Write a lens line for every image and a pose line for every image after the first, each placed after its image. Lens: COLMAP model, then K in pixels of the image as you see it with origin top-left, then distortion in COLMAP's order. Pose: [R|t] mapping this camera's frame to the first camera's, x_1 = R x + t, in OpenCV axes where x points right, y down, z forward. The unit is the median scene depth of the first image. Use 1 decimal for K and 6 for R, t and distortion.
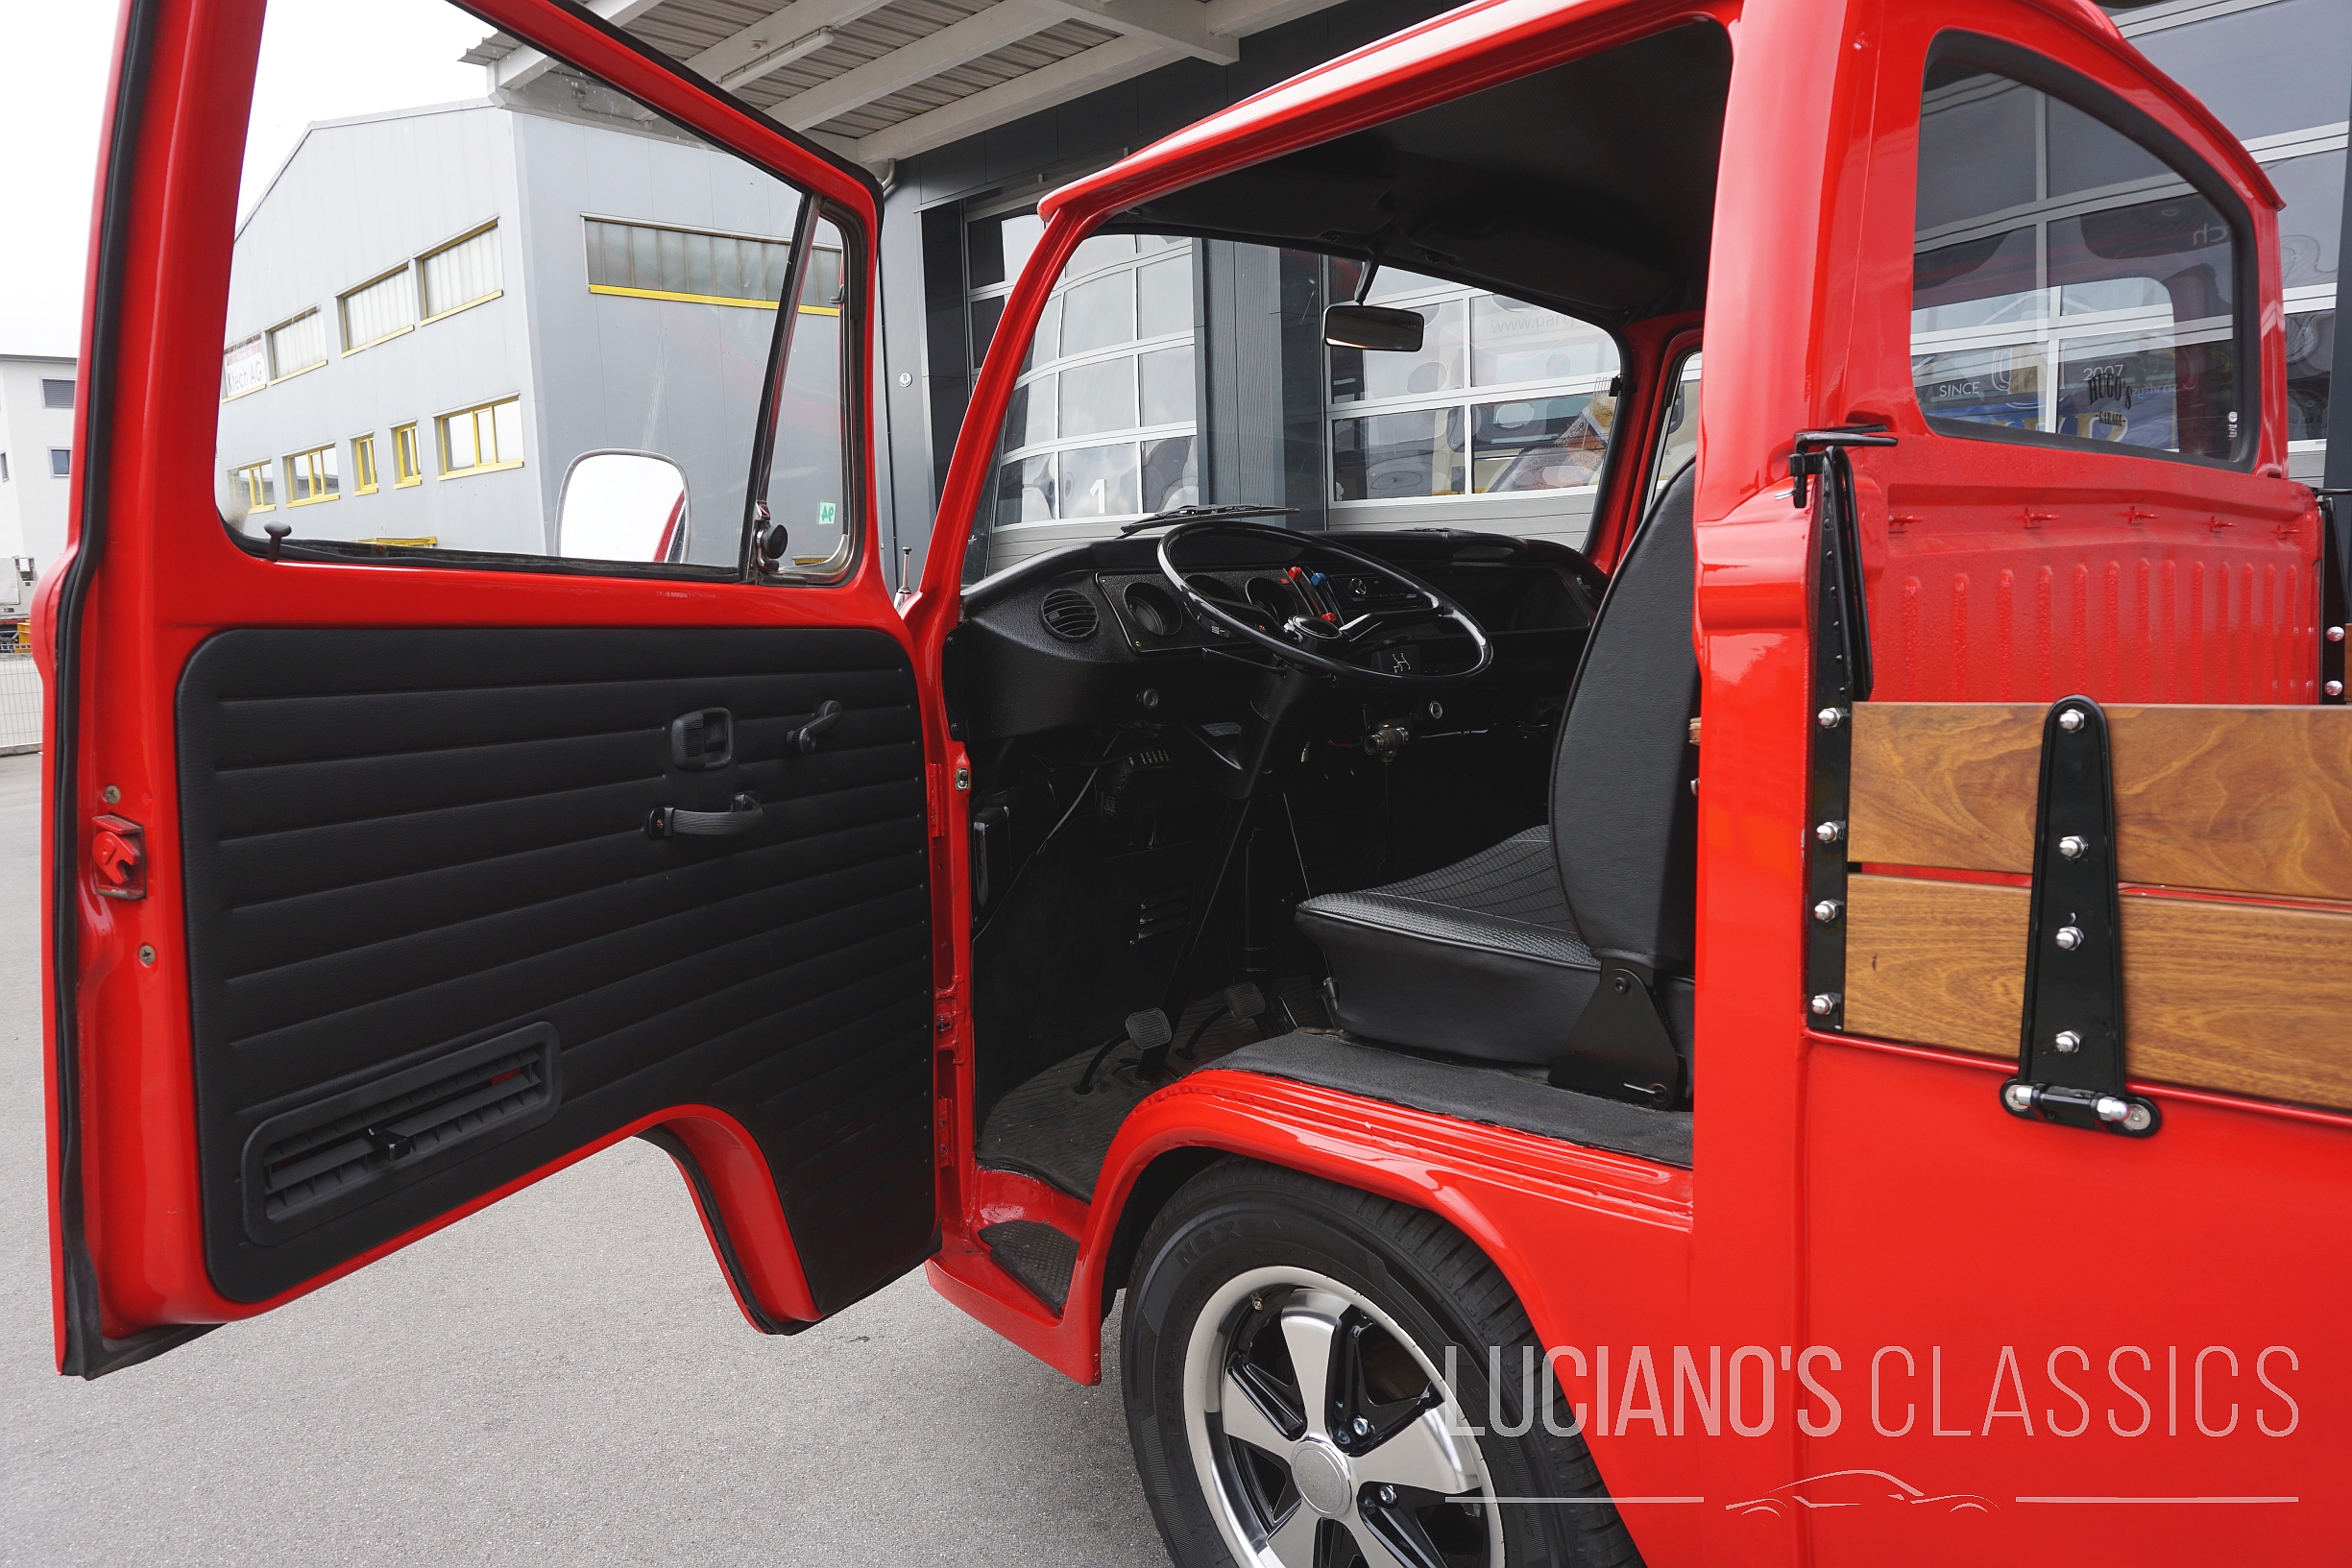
lens RADIAL K [[1583.5, 0, 1169.5], [0, 1583.5, 773.9], [0, 0, 1]] dist [-0.050573, 0.040631]
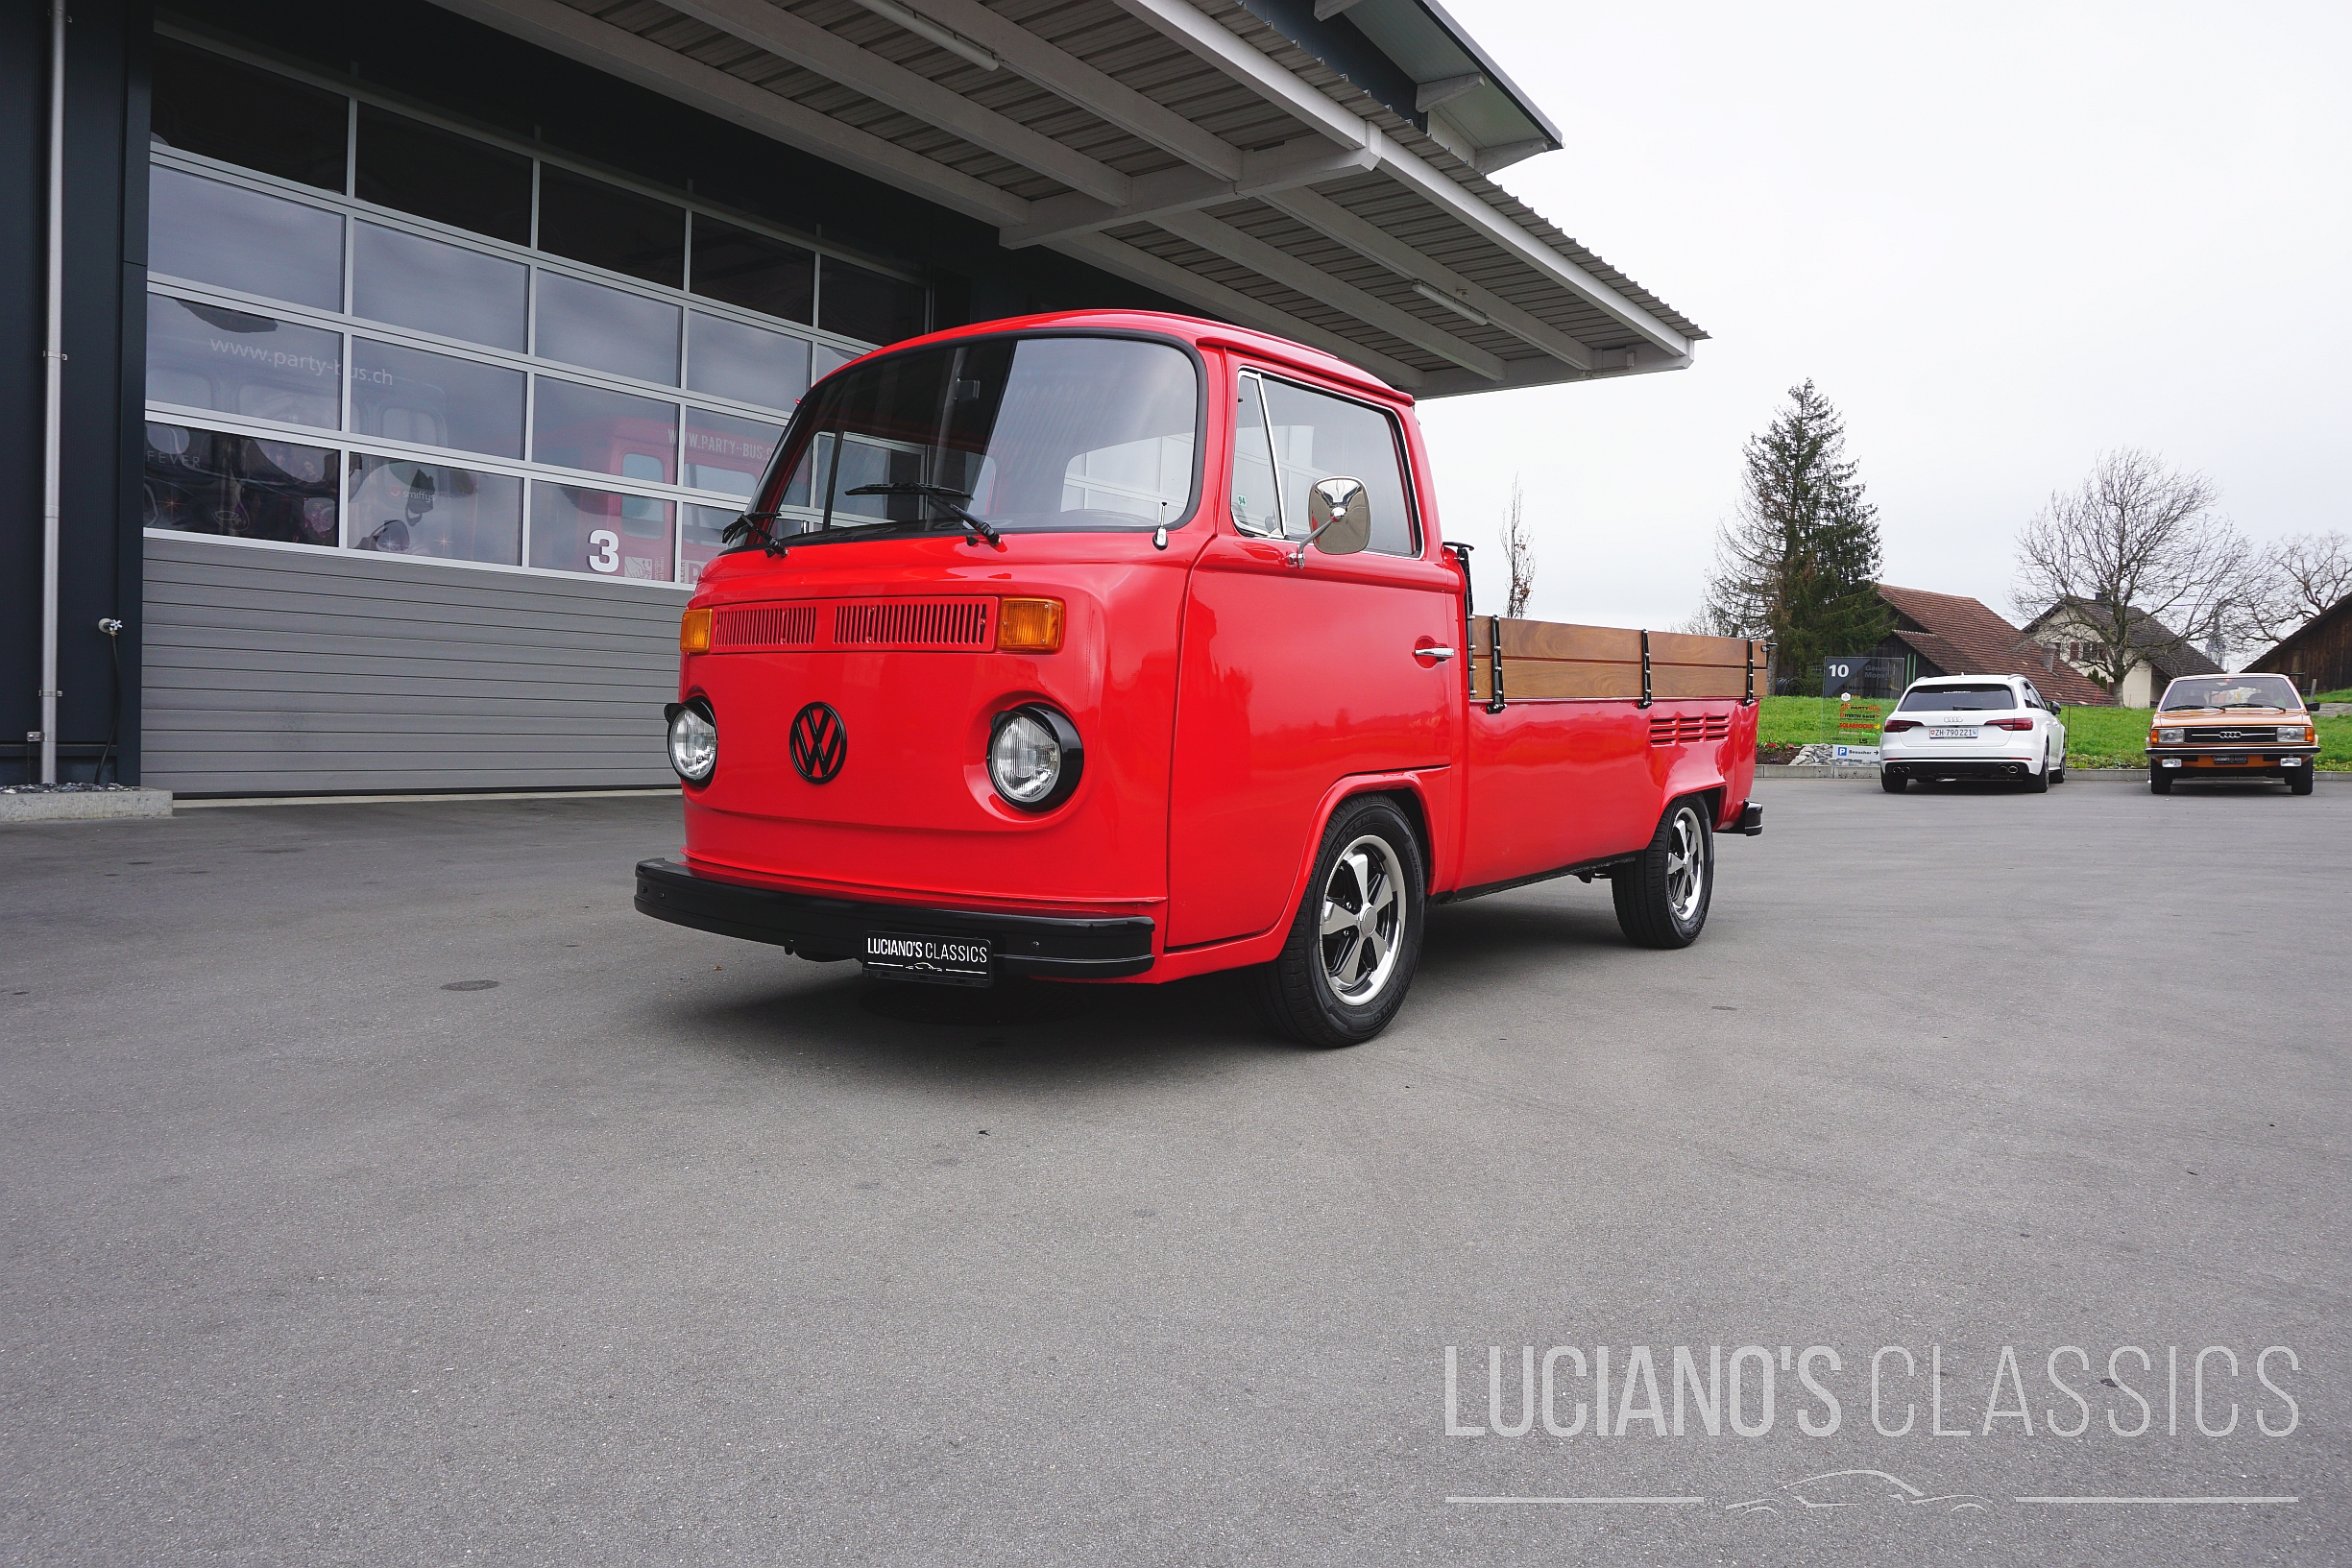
lens RADIAL K [[1581.2, 0, 1171.0], [0, 1581.2, 776.4], [0, 0, 1]] dist [-0.048148, 0.033781]
pose [[-0.179974, -0.016623, 0.983531, -2.257034], [0.095958, 0.994792, 0.034372, 0.102466], [-0.978980, 0.100564, -0.177442, 1.686191]]
